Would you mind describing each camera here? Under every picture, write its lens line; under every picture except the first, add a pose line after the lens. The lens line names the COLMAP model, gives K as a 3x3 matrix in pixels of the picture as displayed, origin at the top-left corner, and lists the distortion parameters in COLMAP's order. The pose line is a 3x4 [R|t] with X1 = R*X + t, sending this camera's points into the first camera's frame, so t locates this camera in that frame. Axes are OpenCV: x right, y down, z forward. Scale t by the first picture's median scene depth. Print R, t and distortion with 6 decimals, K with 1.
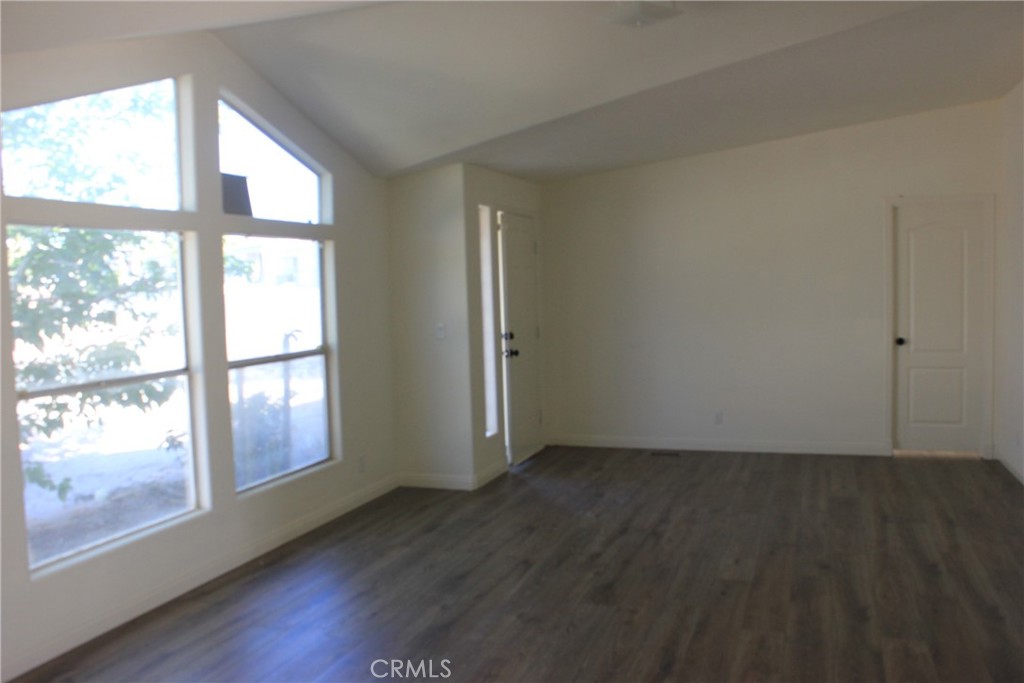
lens RADIAL K [[886.0, 0, 525.3], [0, 886.0, 341.0], [0, 0, 1]] dist [-0.161890, 0.153631]
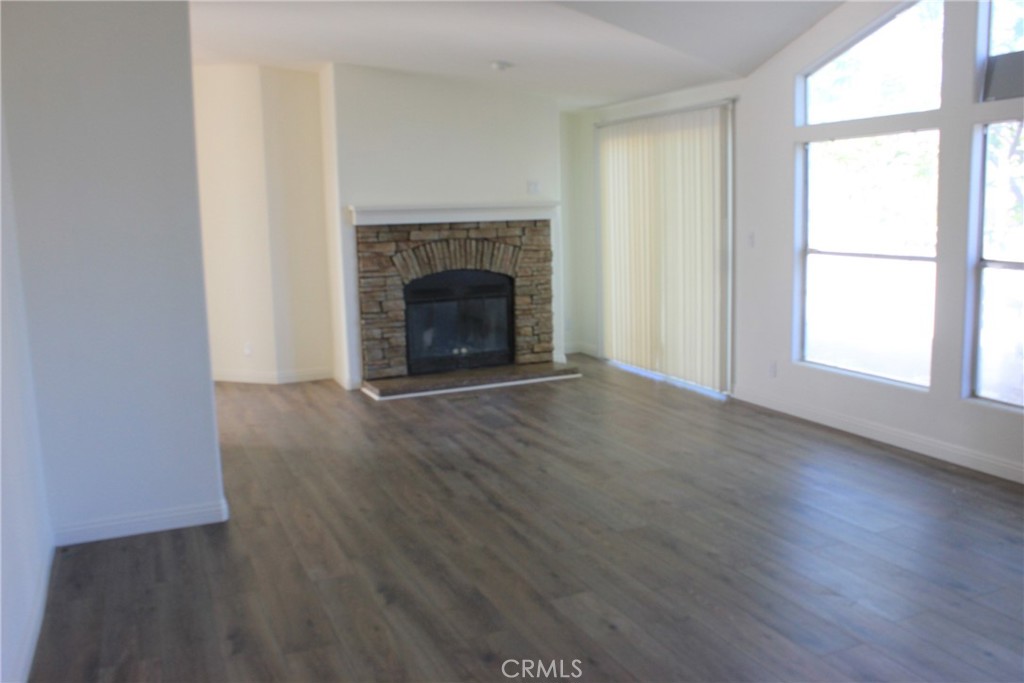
lens RADIAL K [[886.0, 0, 525.3], [0, 886.0, 341.0], [0, 0, 1]] dist [-0.161890, 0.153631]
pose [[-0.731843, 0.142253, -0.666461, 0.814369], [-0.004833, 0.976862, 0.213815, -0.106263], [0.681456, 0.159700, -0.714222, 1.634454]]
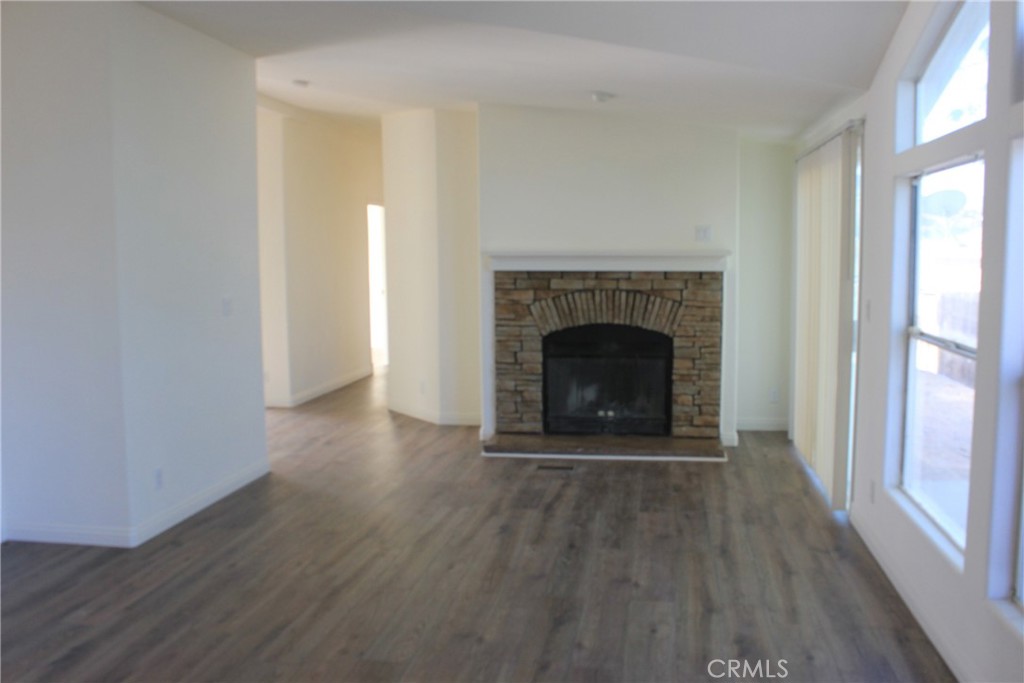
lens RADIAL K [[886.0, 0, 525.3], [0, 886.0, 341.0], [0, 0, 1]] dist [-0.161890, 0.153631]
pose [[-0.985859, 0.045581, -0.161260, 0.074686], [0.017083, 0.984620, 0.173872, -0.116194], [0.166705, 0.168658, -0.971475, 1.794425]]
